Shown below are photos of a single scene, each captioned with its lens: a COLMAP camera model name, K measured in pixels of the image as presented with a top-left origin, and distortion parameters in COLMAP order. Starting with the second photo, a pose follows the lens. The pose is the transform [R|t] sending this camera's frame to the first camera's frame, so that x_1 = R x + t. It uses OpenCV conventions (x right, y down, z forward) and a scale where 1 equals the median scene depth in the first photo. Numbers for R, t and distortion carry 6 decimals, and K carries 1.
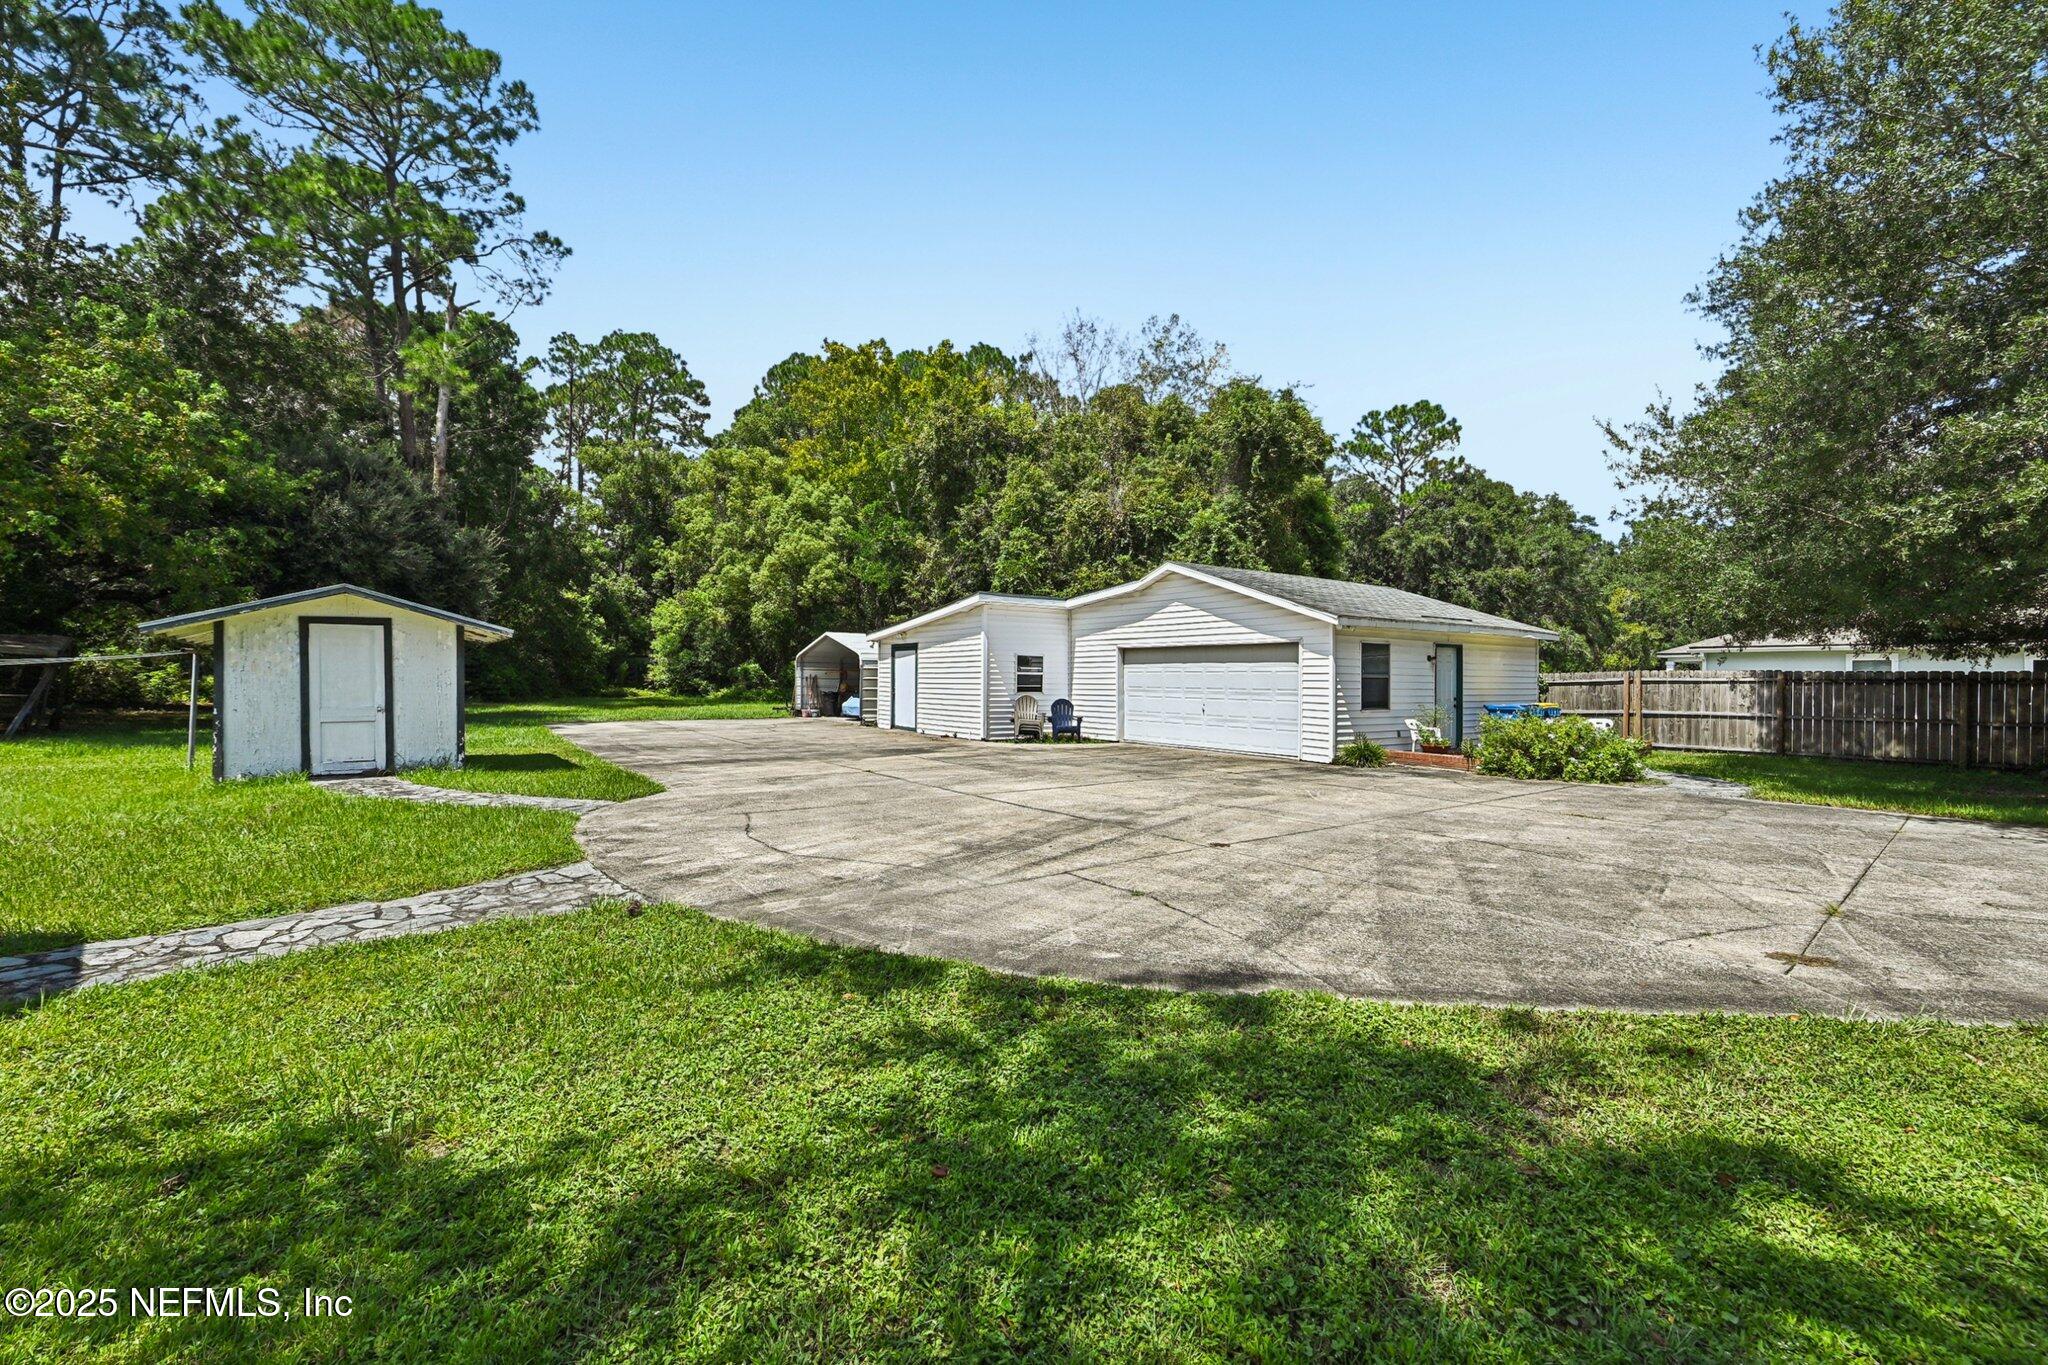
lens RADIAL K [[831.6, 0, 1029.5], [0, 831.6, 678.3], [0, 0, 1]] dist [-0.001626, -0.000201]
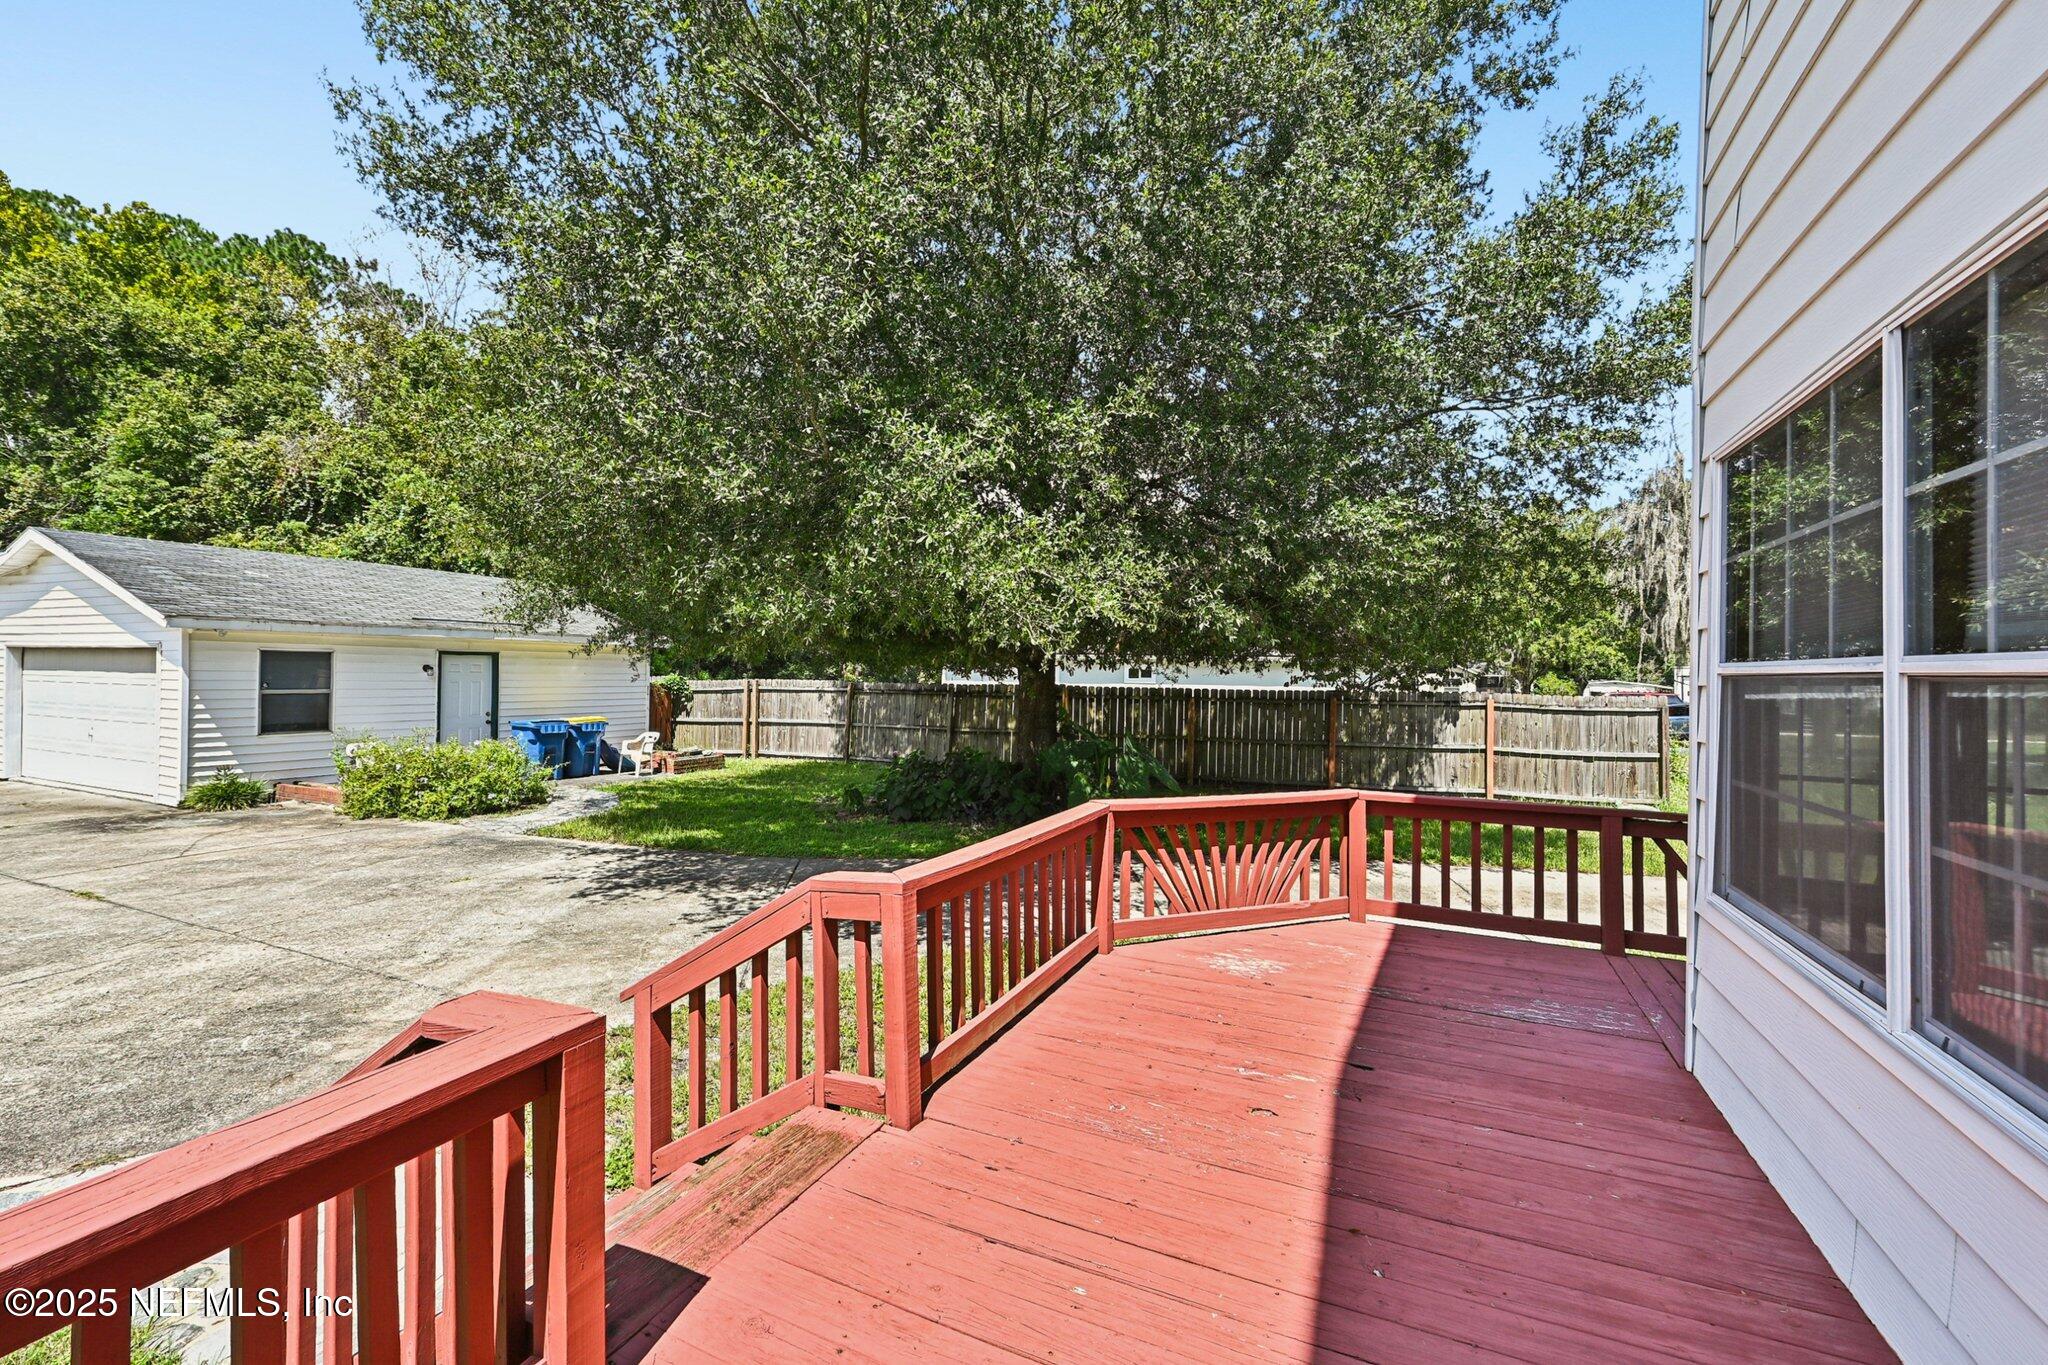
lens RADIAL K [[831.6, 0, 1044.8], [0, 831.6, 682.9], [0, 0, 1]] dist [-0.001626, -0.000201]
pose [[0.852858, -0.002586, 0.522137, 0.559945], [-0.006728, 0.999850, 0.015940, -0.026154], [-0.522100, -0.017108, 0.852713, -0.055018]]
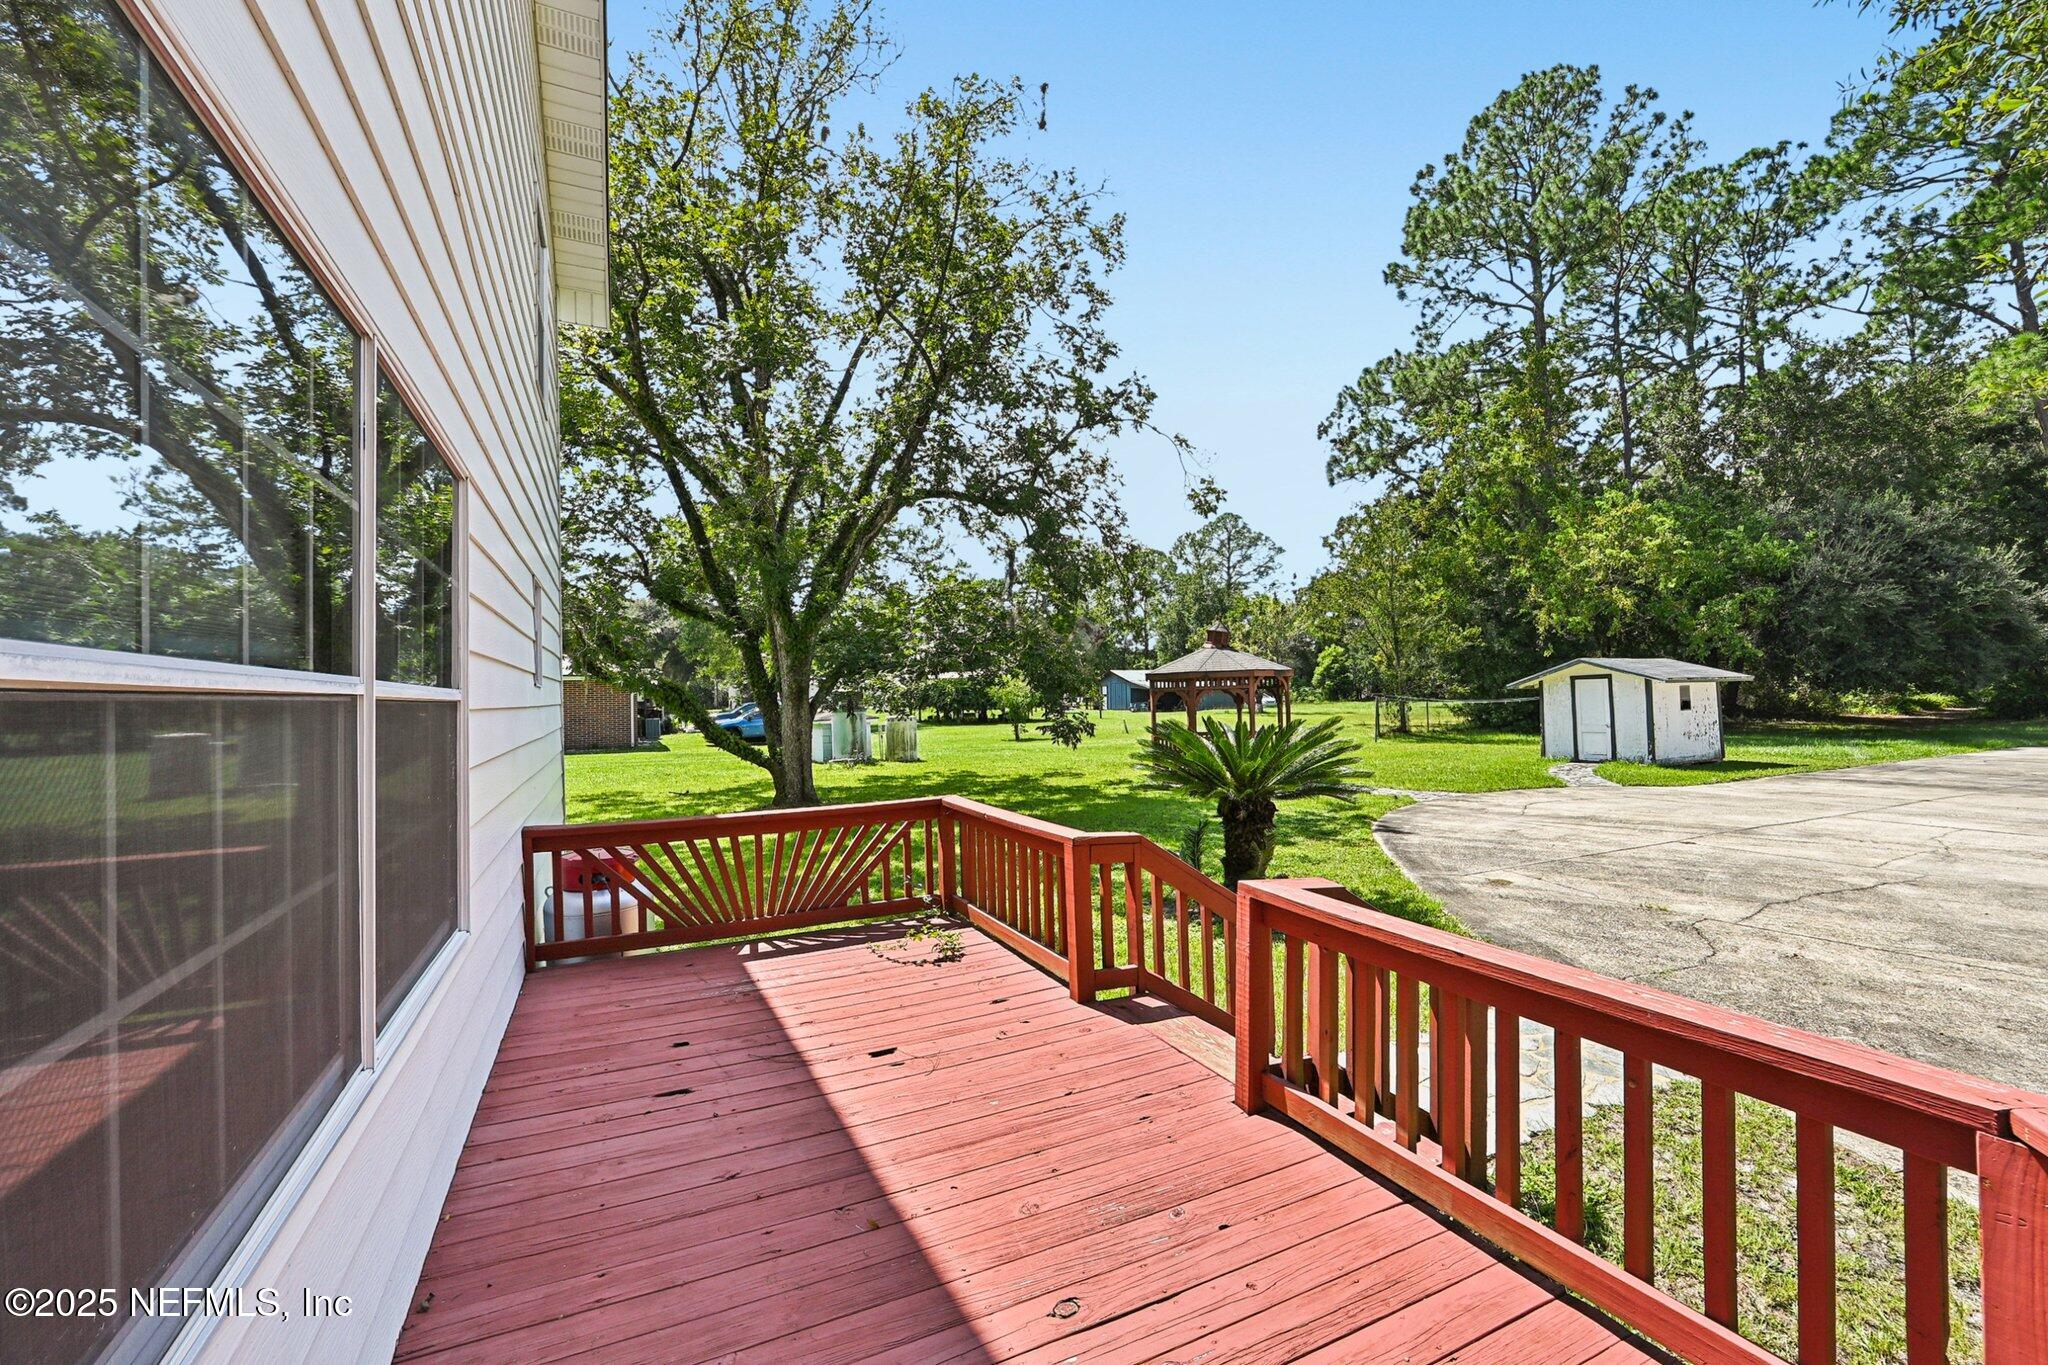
lens RADIAL K [[831.6, 0, 1021.2], [0, 831.6, 691.4], [0, 0, 1]] dist [-0.001626, -0.000201]
pose [[-0.149862, -0.007098, -0.988681, 0.696114], [0.018990, 0.999769, -0.010056, -0.025237], [0.988524, -0.020283, -0.149693, 0.018089]]
